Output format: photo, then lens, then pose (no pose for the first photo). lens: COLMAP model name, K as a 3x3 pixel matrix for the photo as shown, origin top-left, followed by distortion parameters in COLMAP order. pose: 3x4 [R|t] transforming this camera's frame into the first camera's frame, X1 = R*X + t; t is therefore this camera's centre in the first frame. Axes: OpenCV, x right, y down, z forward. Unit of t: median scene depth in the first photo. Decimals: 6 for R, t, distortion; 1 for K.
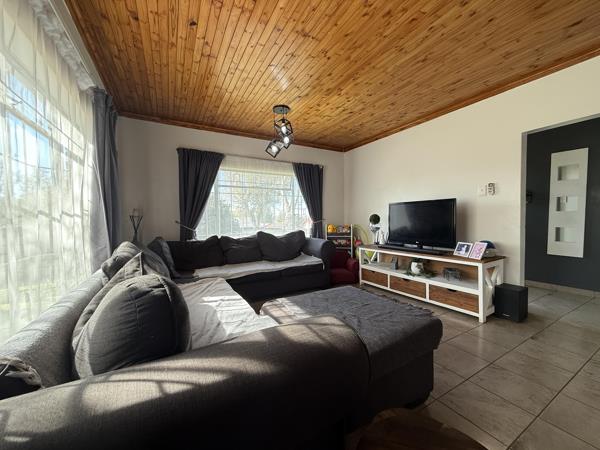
lens RADIAL K [[237.4, 0, 299.4], [0, 237.4, 225.0], [0, 0, 1]] dist [0.000486, 0.000240]
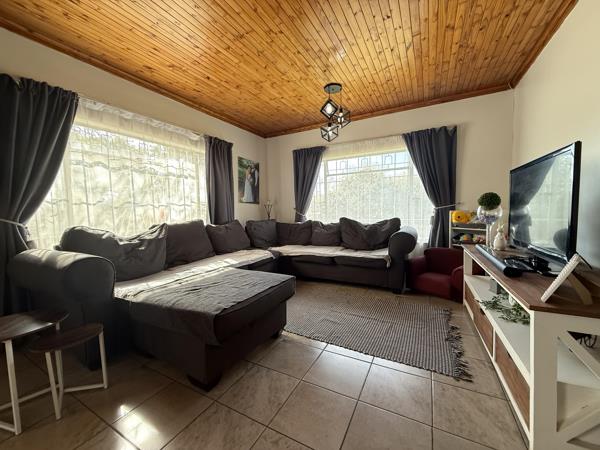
lens RADIAL K [[237.4, 0, 299.4], [0, 237.4, 225.0], [0, 0, 1]] dist [0.000486, 0.000240]
pose [[0.534773, 0.053232, -0.843317, 0.574054], [-0.006769, 0.998252, 0.058719, 0.001654], [0.844969, -0.025692, 0.534198, 0.311894]]
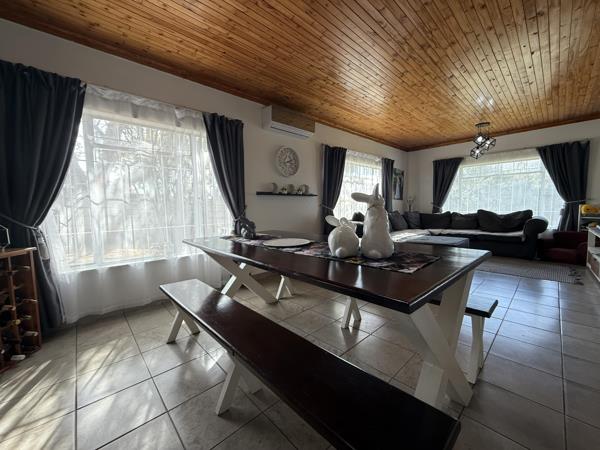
lens RADIAL K [[237.4, 0, 299.4], [0, 237.4, 225.0], [0, 0, 1]] dist [0.000486, 0.000240]
pose [[0.240811, 0.084844, -0.966857, 0.940748], [-0.007202, 0.996301, 0.085634, 0.006517], [0.970545, -0.013658, 0.240531, -0.379743]]
